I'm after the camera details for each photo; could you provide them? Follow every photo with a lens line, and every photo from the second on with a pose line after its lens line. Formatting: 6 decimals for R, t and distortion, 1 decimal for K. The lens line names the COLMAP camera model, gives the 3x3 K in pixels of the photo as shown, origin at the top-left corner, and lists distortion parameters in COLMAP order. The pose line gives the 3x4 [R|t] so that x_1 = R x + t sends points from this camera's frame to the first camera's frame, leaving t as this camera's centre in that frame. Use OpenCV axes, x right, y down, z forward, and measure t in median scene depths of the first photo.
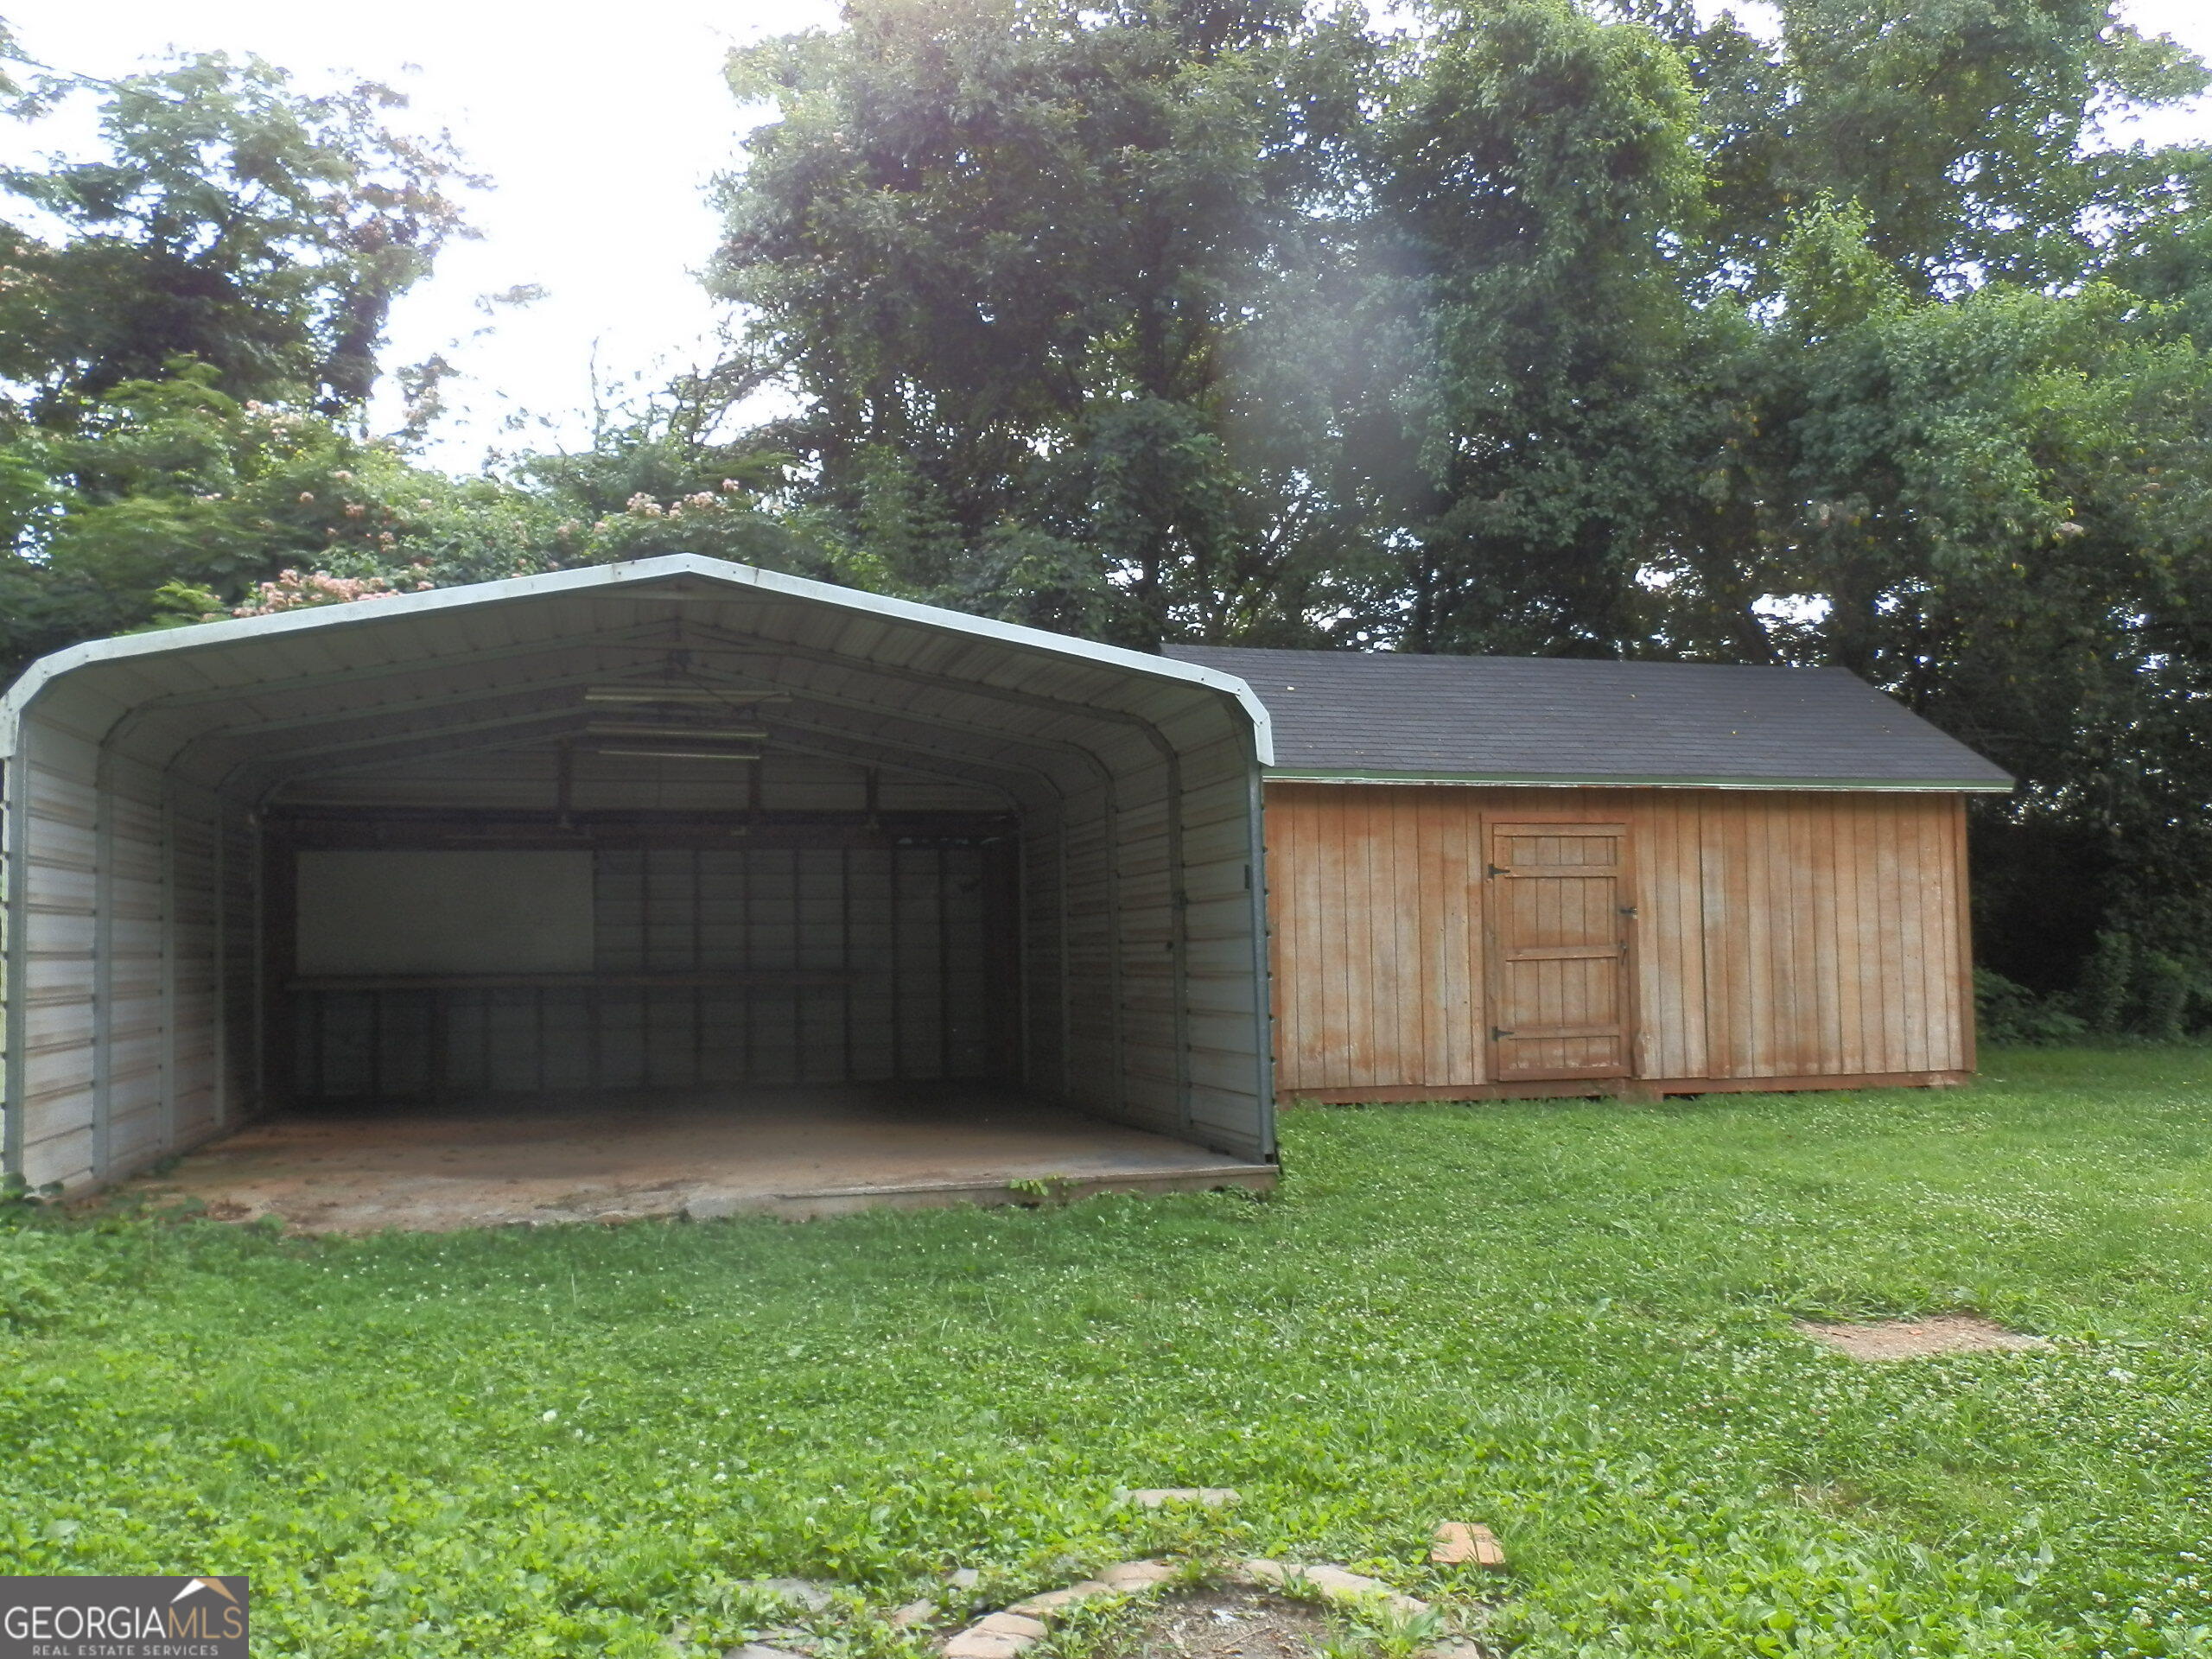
lens RADIAL K [[1888.3, 0, 1098.8], [0, 1888.3, 831.7], [0, 0, 1]] dist [0.018308, -0.006517]
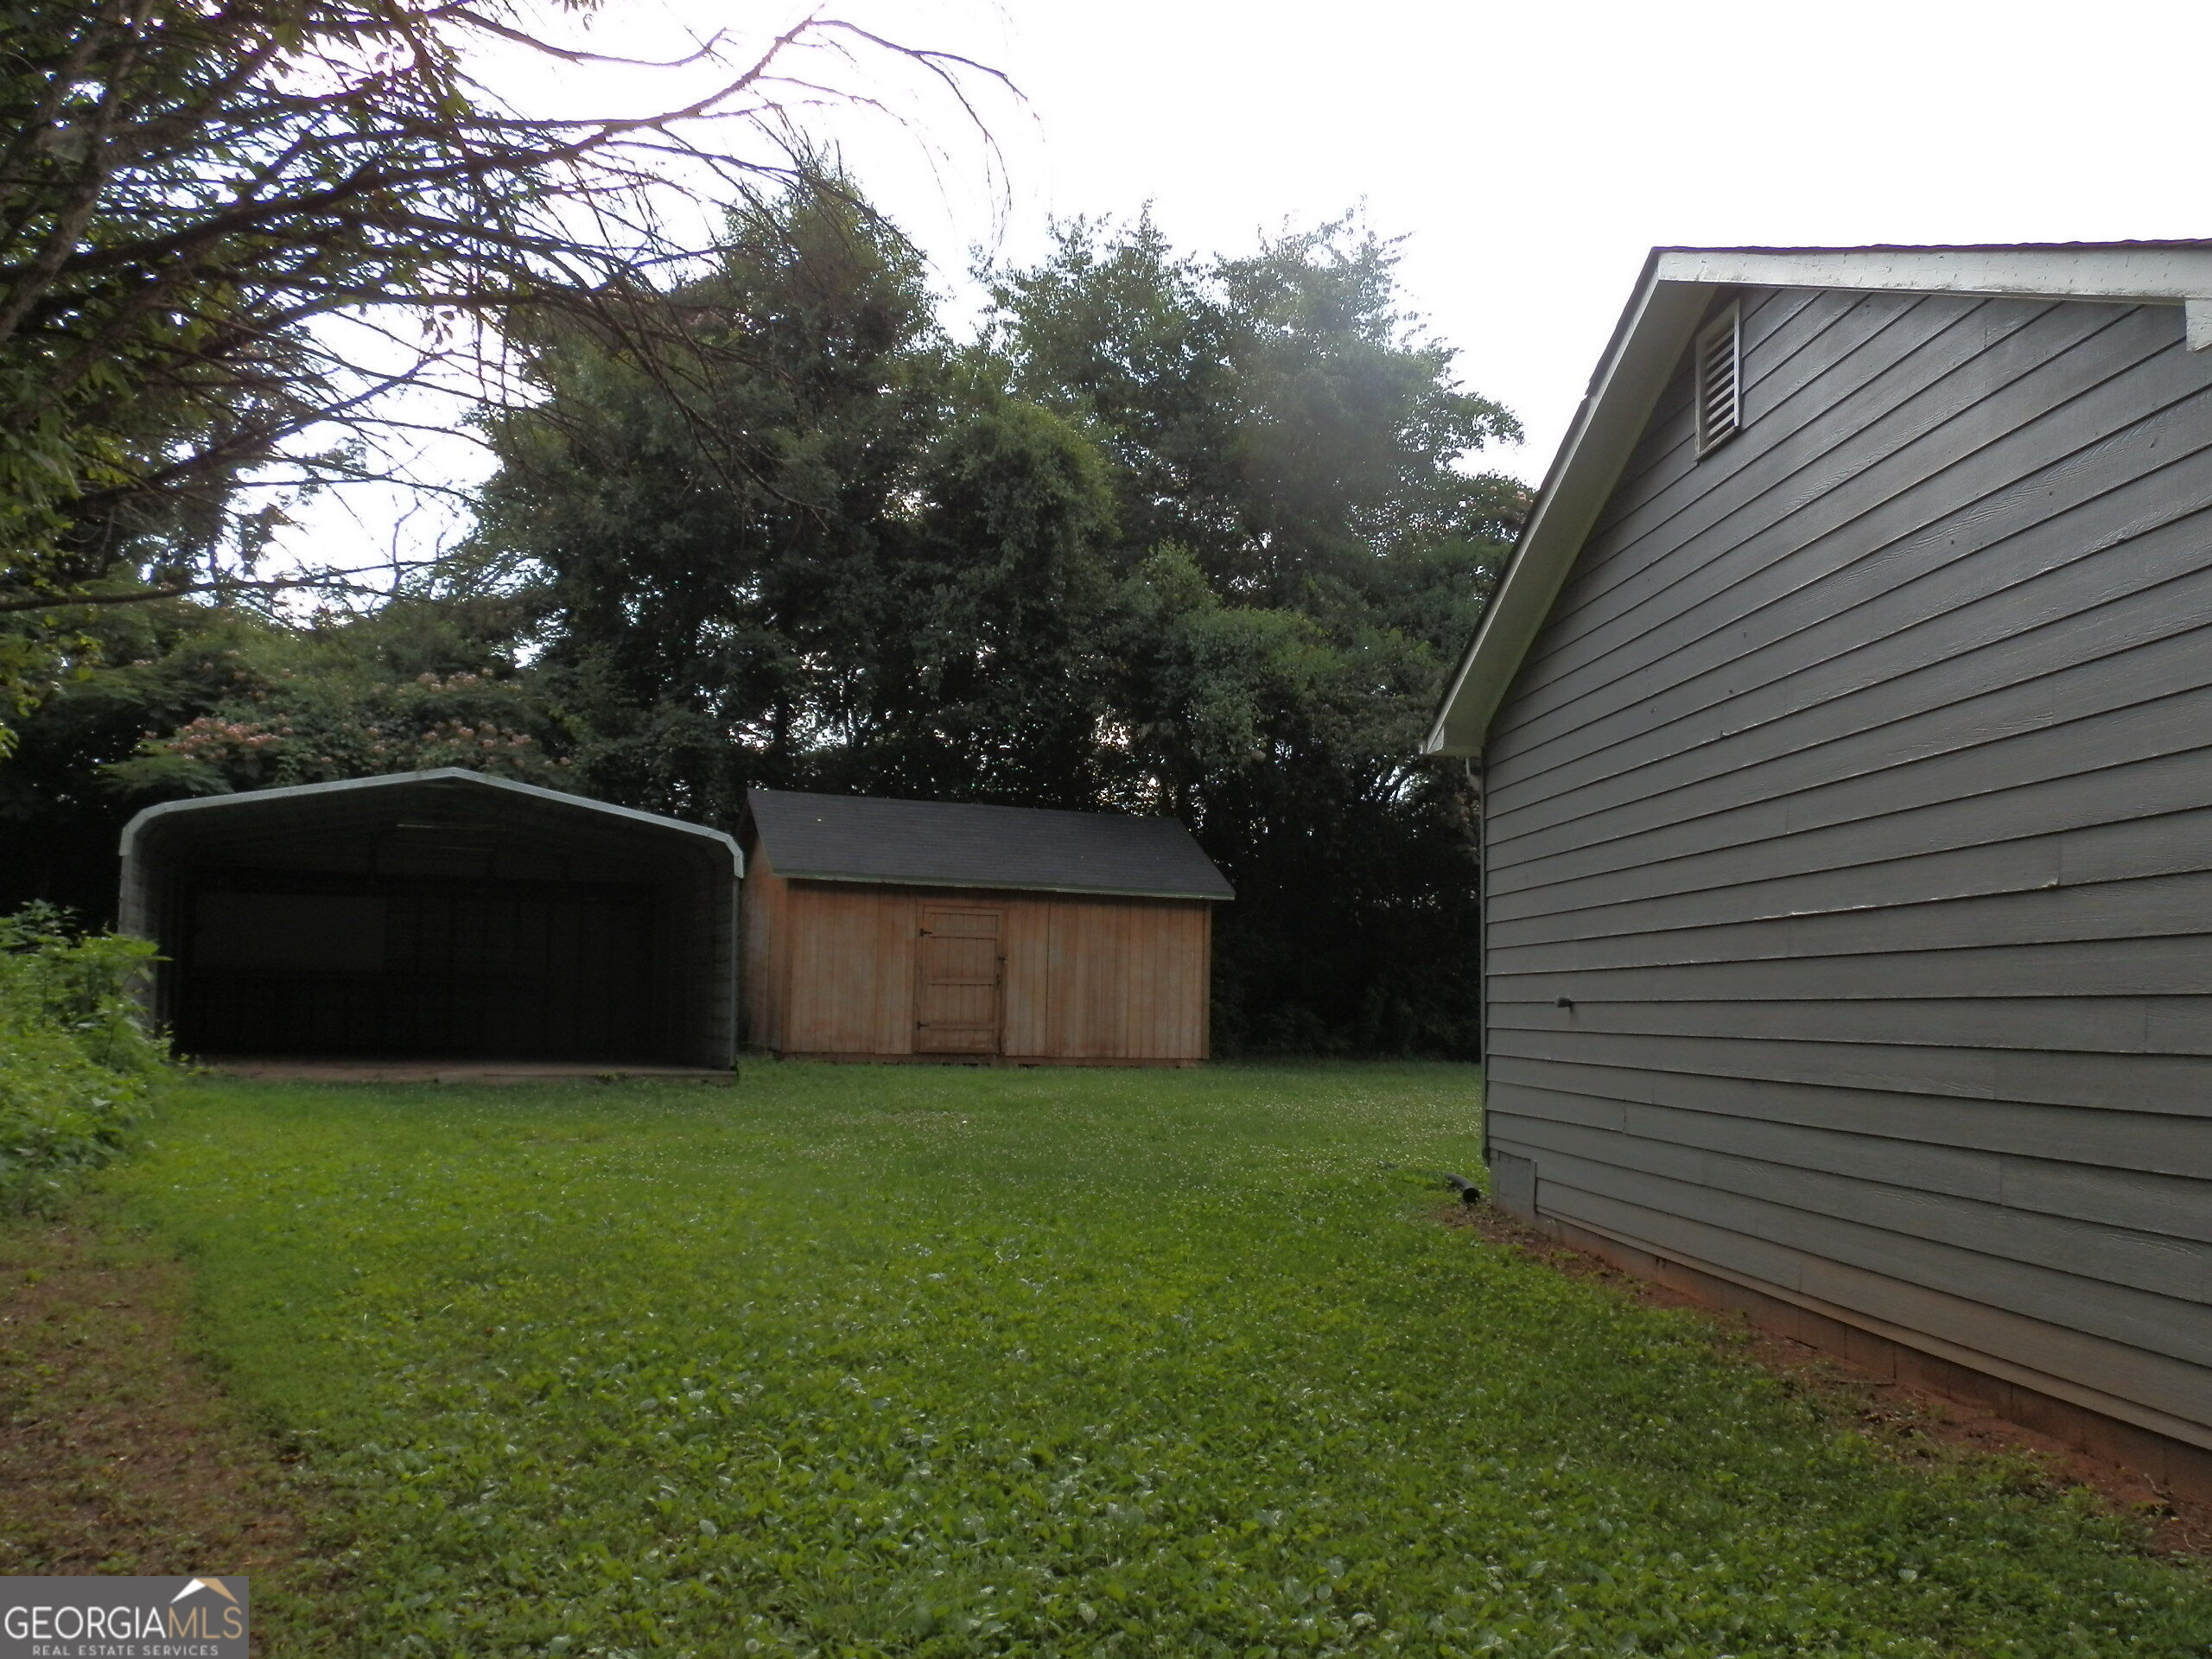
lens RADIAL K [[1888.3, 0, 1115.4], [0, 1888.3, 821.3], [0, 0, 1]] dist [0.018308, -0.006517]
pose [[0.991290, 0.046847, 0.123085, 0.154507], [-0.042895, 0.998482, -0.034564, -0.027624], [-0.124517, 0.028983, 0.991794, -0.713870]]
